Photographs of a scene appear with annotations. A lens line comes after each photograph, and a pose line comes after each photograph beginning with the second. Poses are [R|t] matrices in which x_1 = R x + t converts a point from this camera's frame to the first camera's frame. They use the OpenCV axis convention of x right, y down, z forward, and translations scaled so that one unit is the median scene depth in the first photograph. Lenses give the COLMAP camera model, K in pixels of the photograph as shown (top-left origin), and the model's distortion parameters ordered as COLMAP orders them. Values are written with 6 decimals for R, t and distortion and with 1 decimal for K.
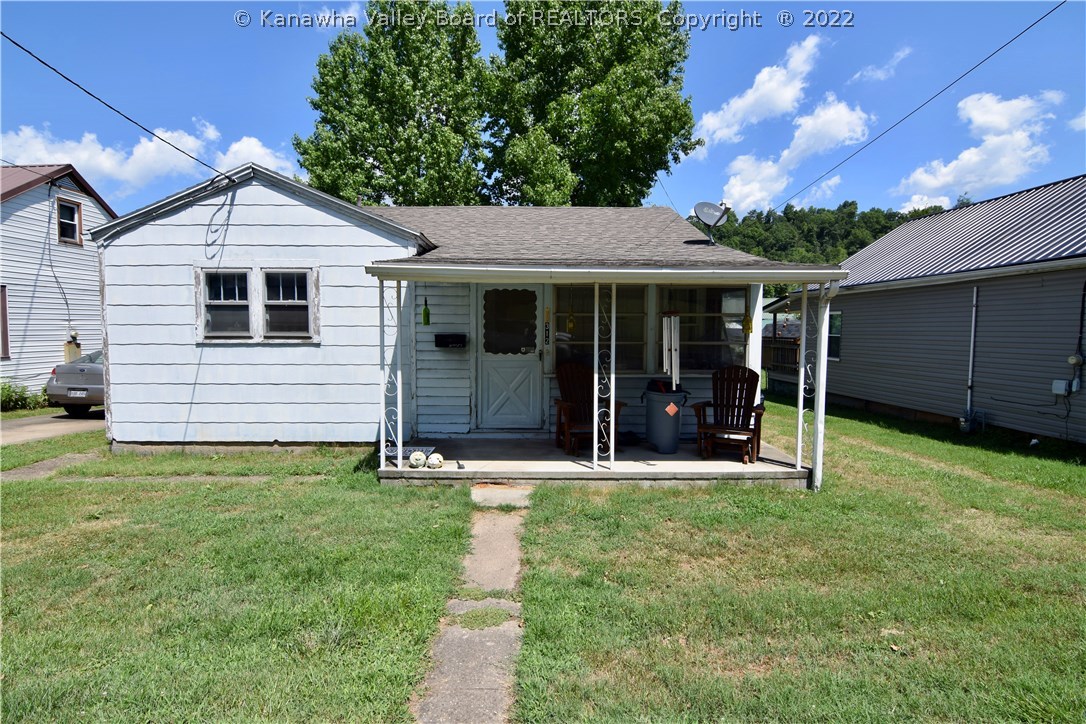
lens RADIAL K [[506.0, 0, 543.0], [0, 506.0, 362.0], [0, 0, 1]] dist [0.000692, -0.000678]
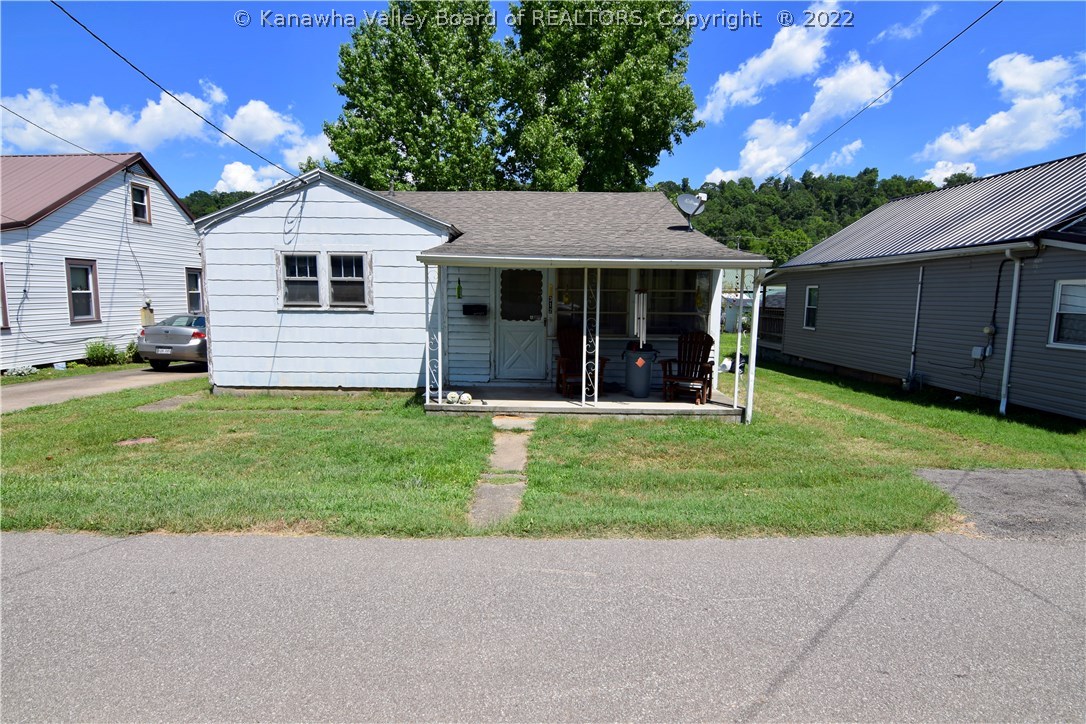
lens RADIAL K [[506.0, 0, 543.0], [0, 506.0, 362.0], [0, 0, 1]] dist [0.000692, -0.000678]
pose [[0.999811, 0.009949, -0.016730, 0.010142], [-0.008907, 0.998083, 0.061245, 0.007255], [0.017308, -0.061085, 0.997983, -0.216286]]
